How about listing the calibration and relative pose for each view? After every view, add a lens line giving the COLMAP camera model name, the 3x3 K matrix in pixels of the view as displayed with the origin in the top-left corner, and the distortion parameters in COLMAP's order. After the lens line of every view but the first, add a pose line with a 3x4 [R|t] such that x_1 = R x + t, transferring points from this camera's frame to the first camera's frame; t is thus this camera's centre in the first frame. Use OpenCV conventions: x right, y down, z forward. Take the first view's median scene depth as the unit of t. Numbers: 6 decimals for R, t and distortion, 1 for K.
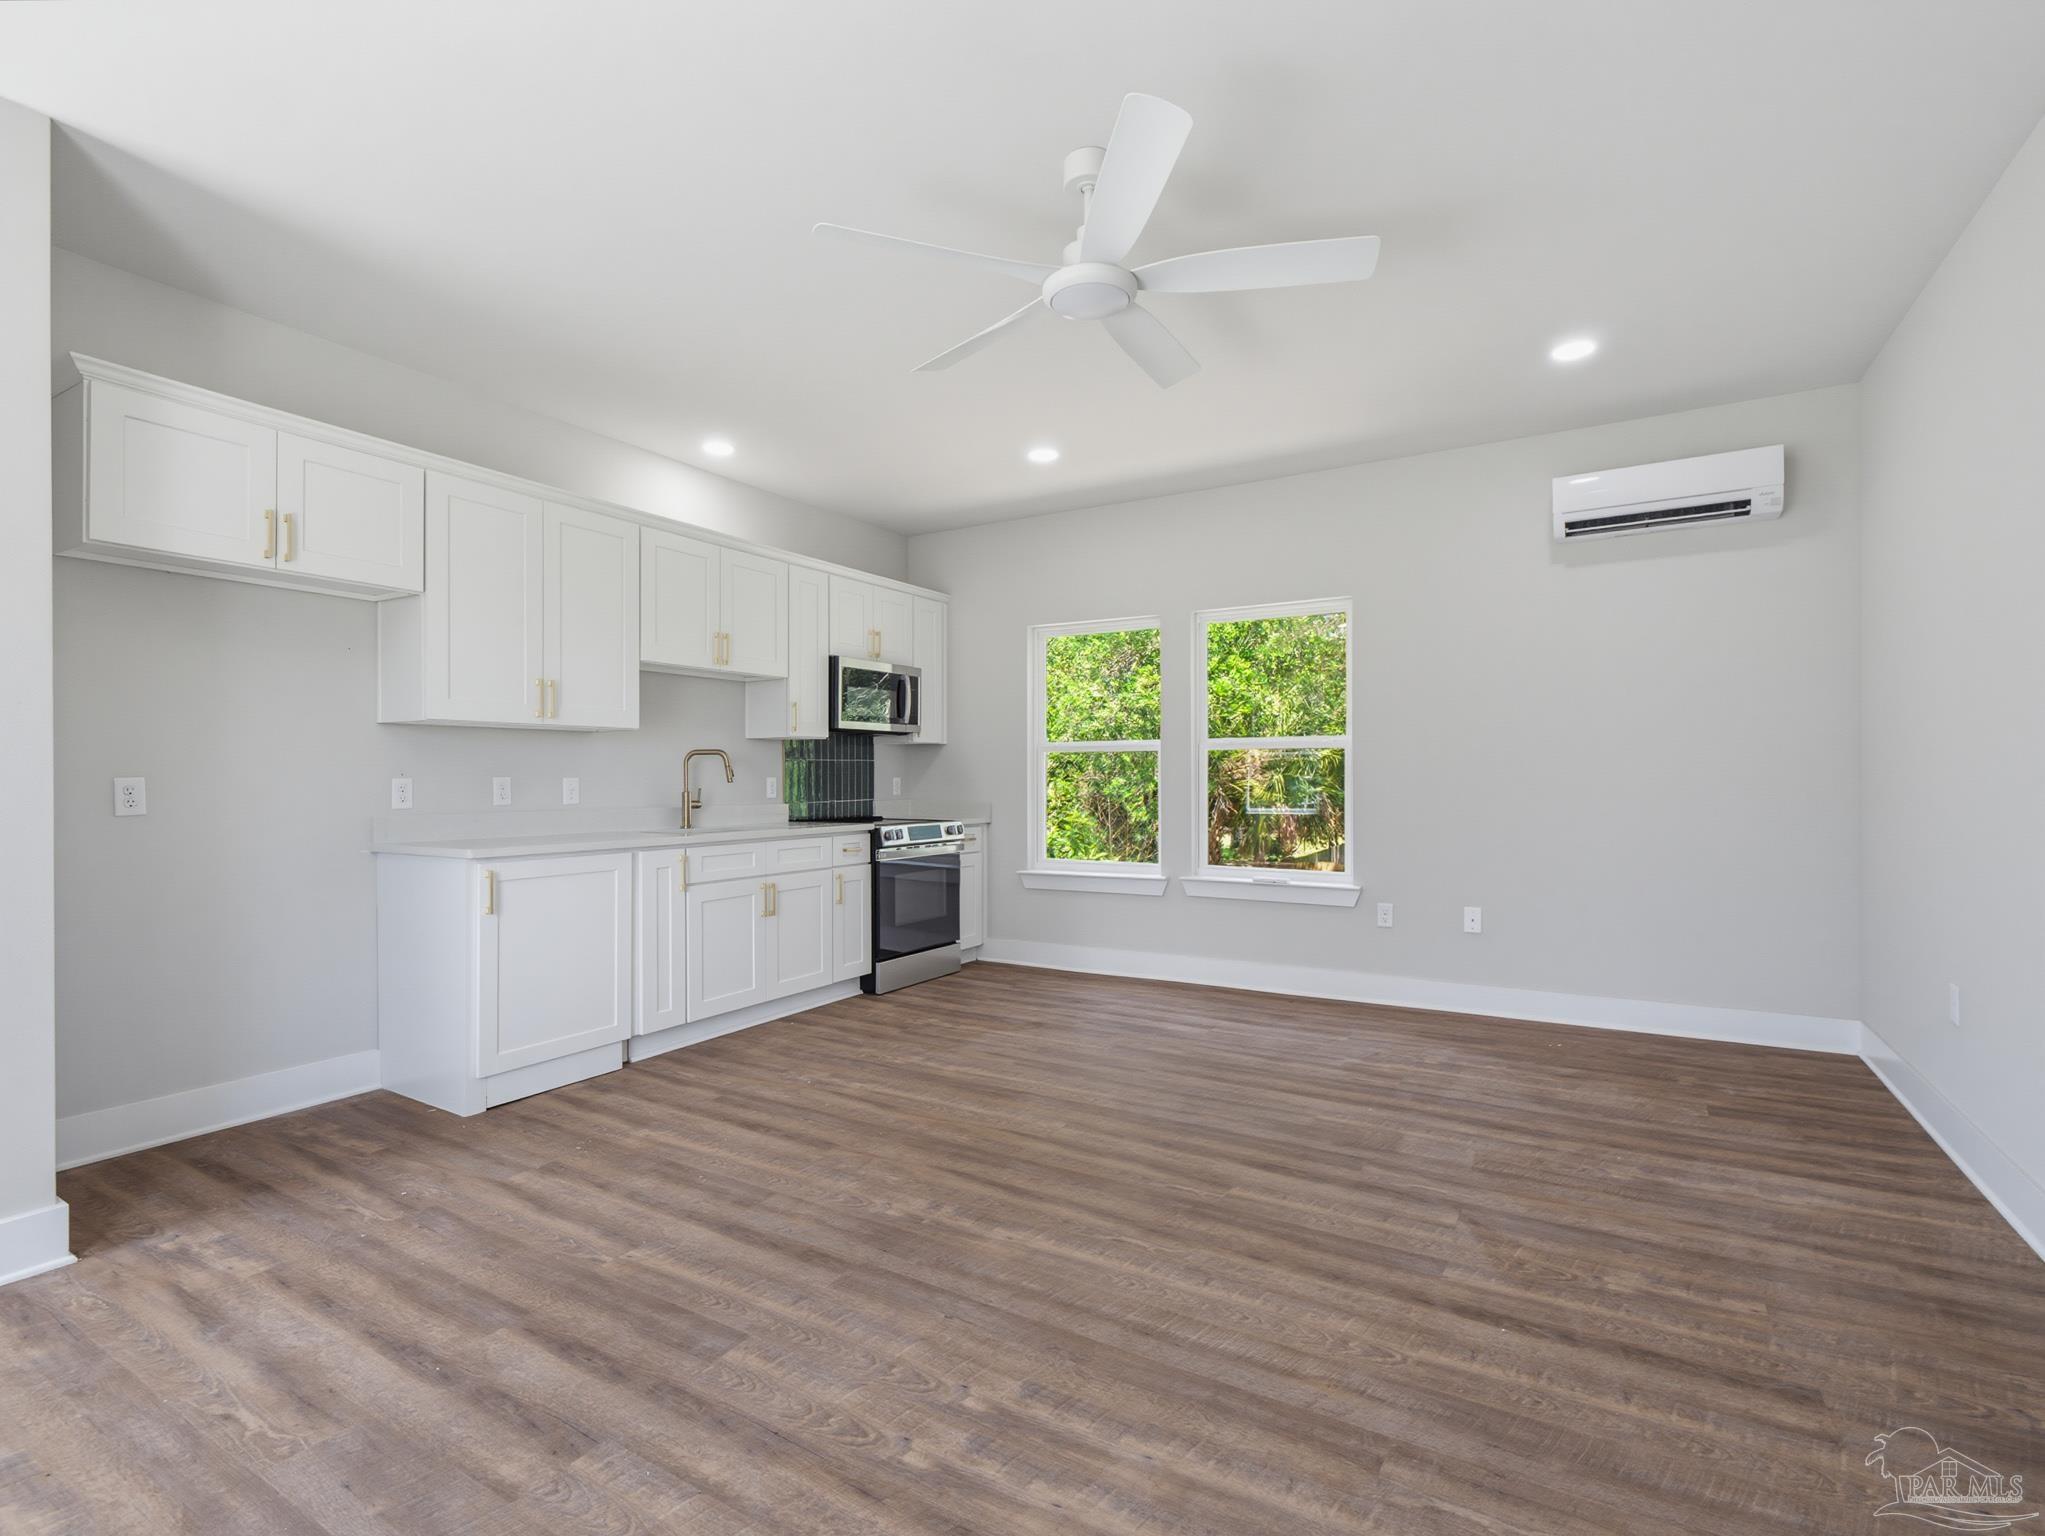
lens RADIAL K [[1003.6, 0, 1022.5], [0, 1003.6, 768.0], [0, 0, 1]] dist [-0.001892, -0.001224]
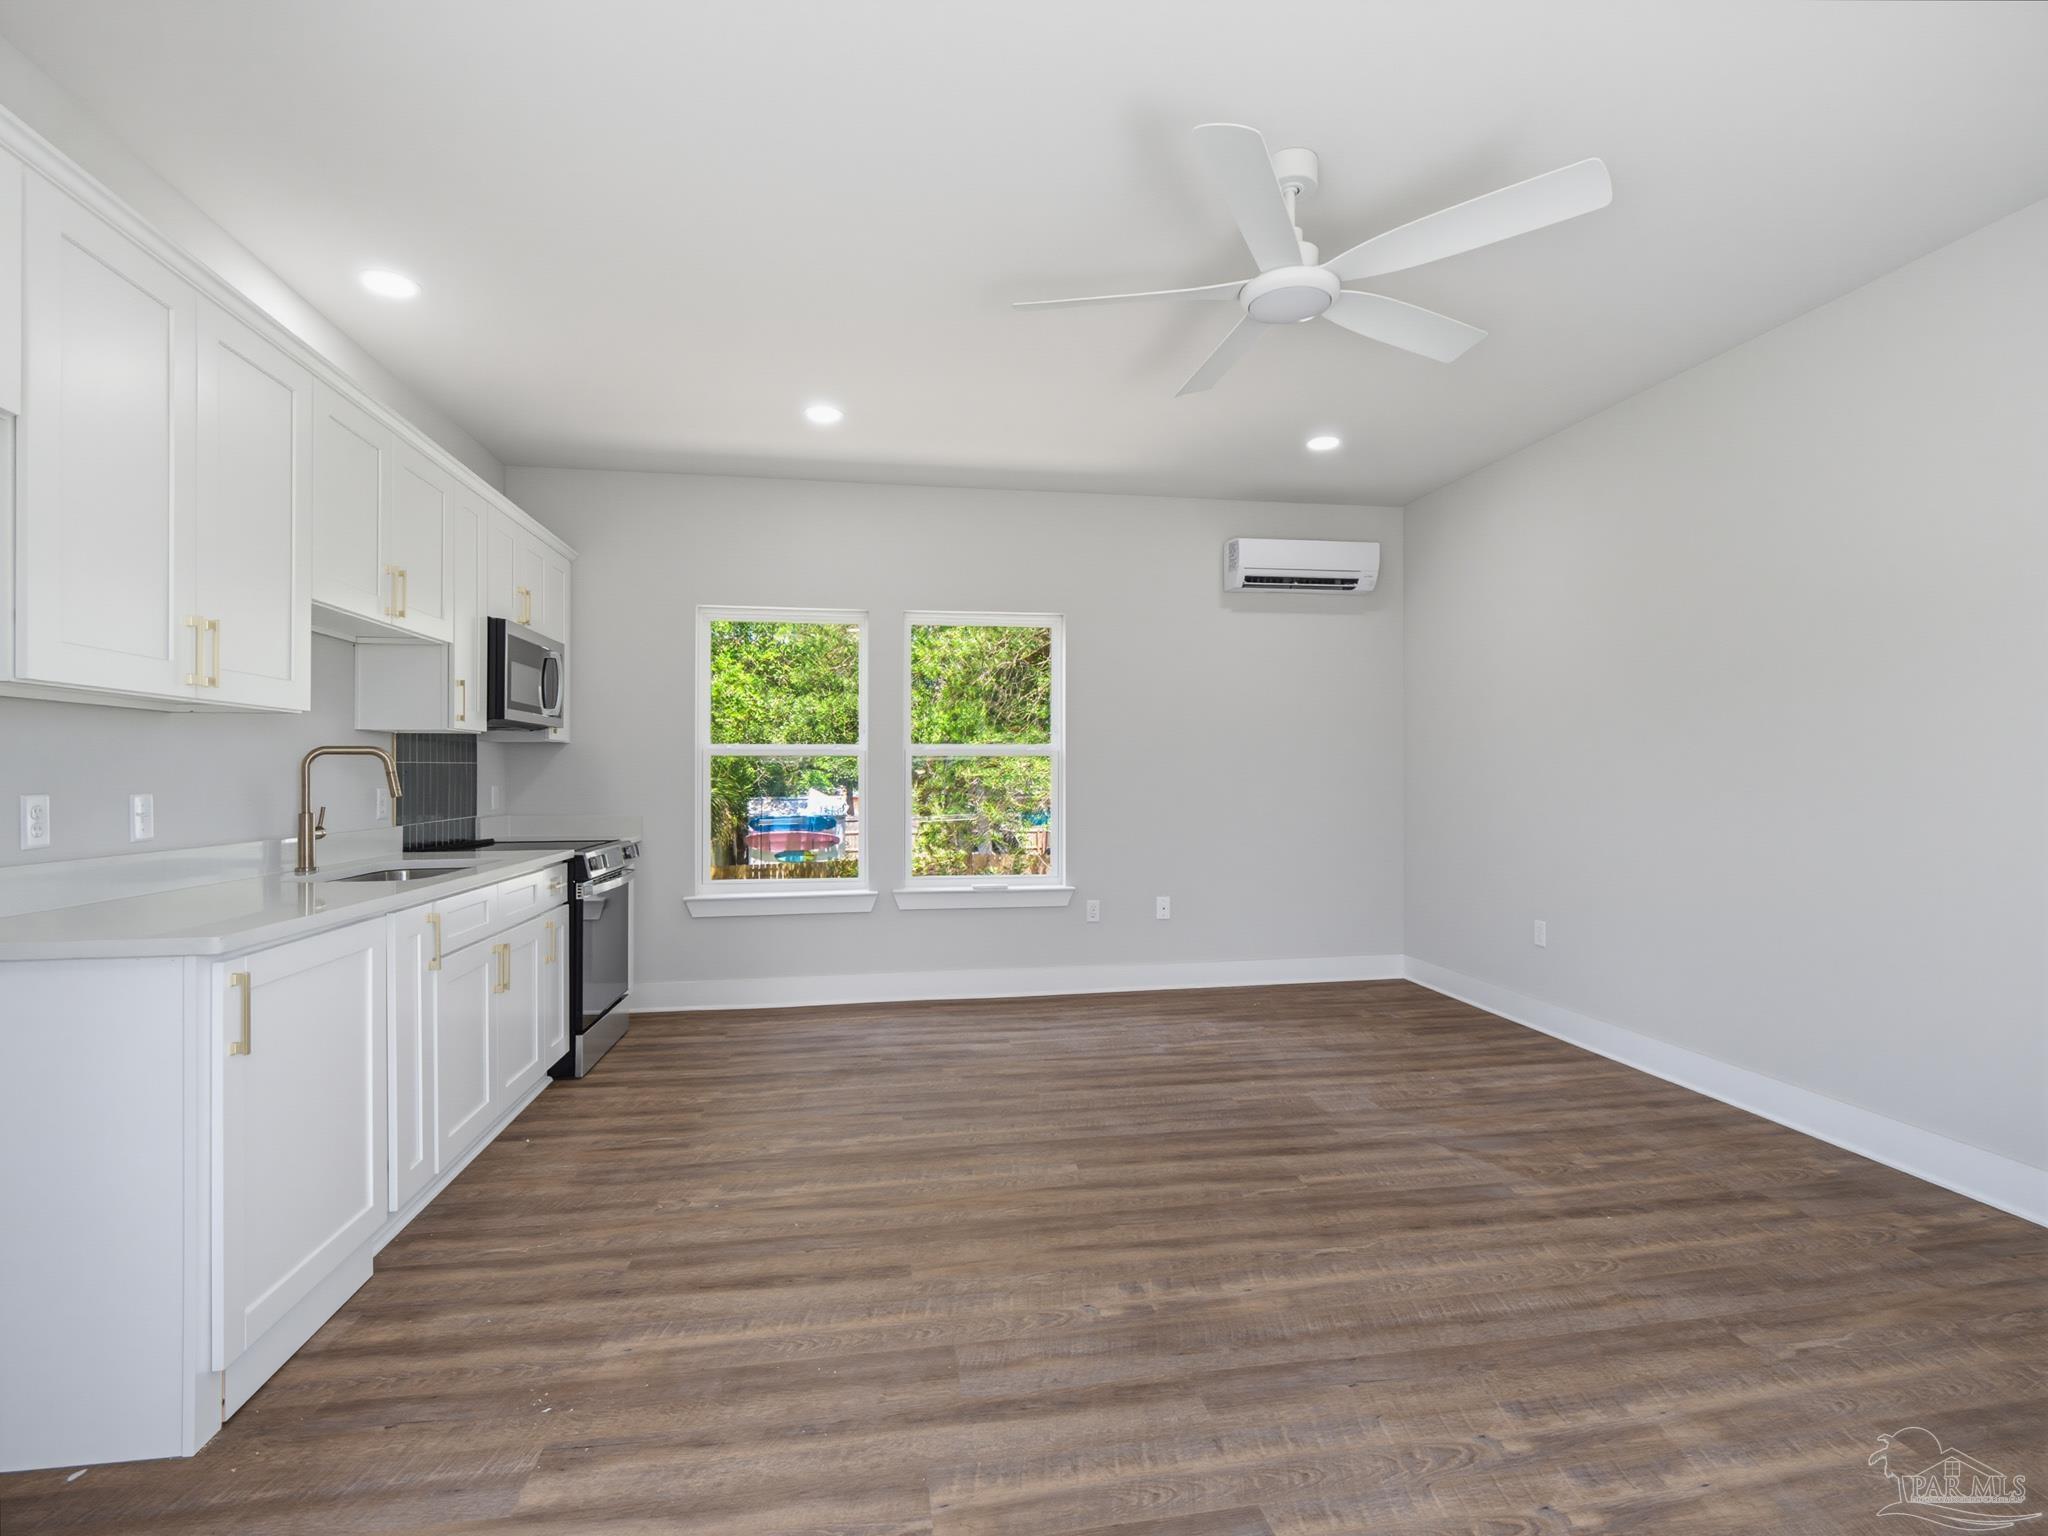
lens RADIAL K [[988.4, 0, 1067.0], [0, 988.4, 767.9], [0, 0, 1]] dist [-0.002178, -0.001574]
pose [[0.747694, 0.006335, 0.664014, -0.462578], [-0.005017, 0.999980, -0.003891, -0.005278], [-0.664025, -0.000421, 0.747710, 0.266631]]
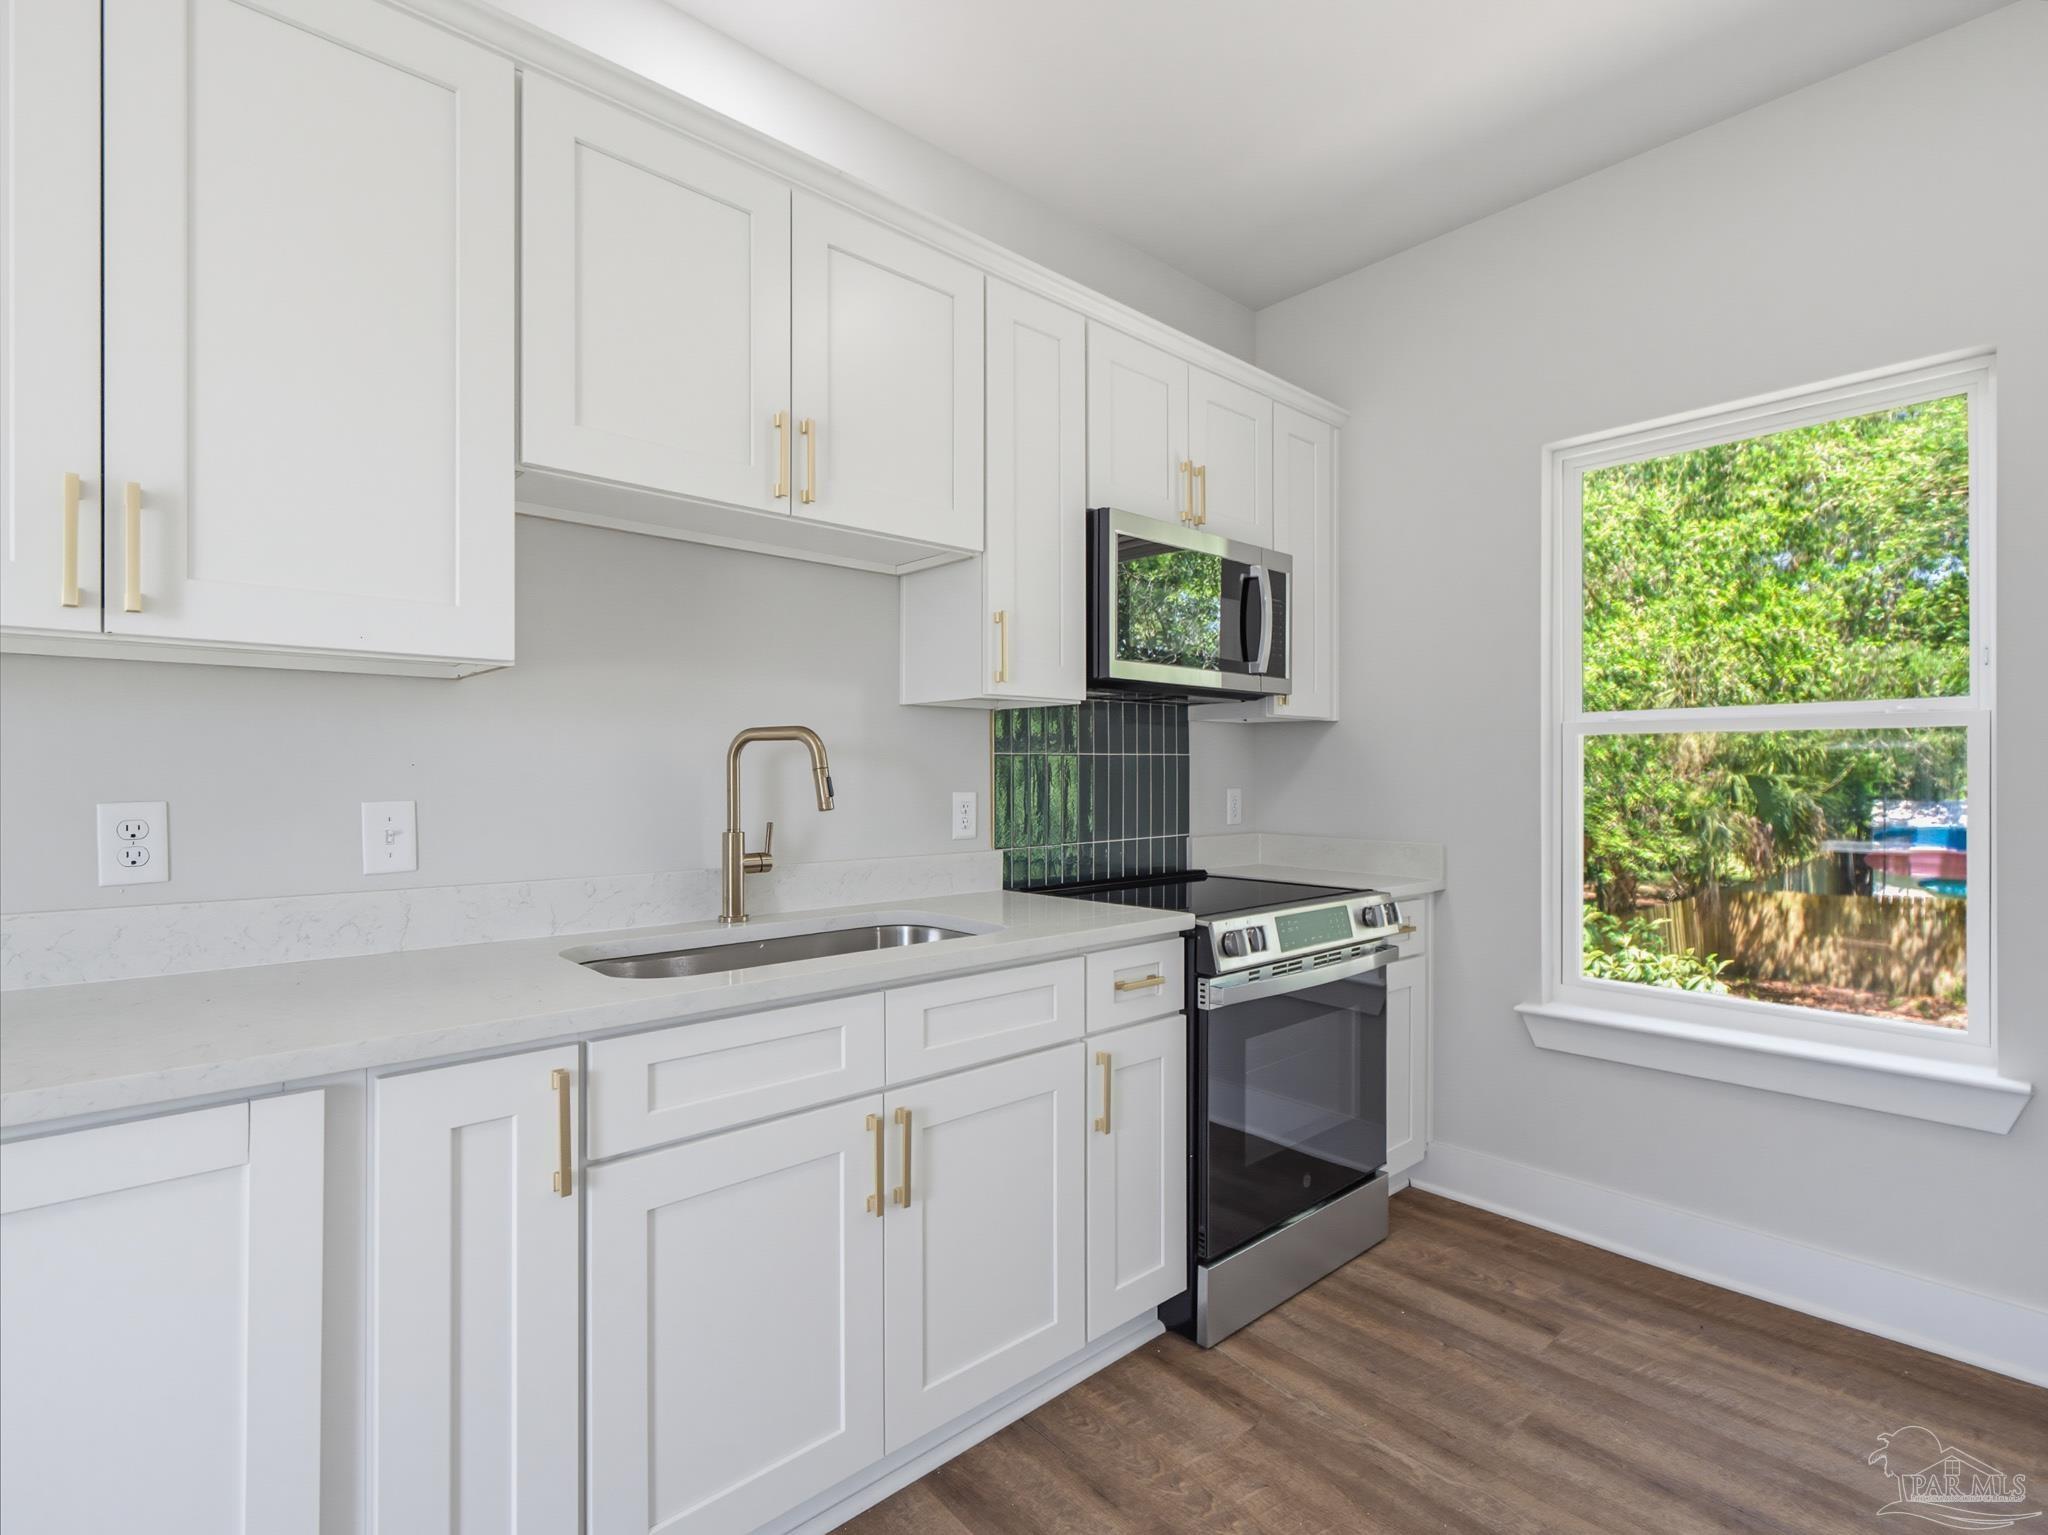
lens RADIAL K [[1005.0, 0, 1024.0], [0, 1005.0, 767.5], [0, 0, 1]] dist [-0.001892, -0.001224]
pose [[0.955474, 0.001938, -0.295069, -0.121685], [-0.001006, 0.999994, 0.003311, -0.004483], [0.295074, -0.002867, 0.955470, 0.770080]]
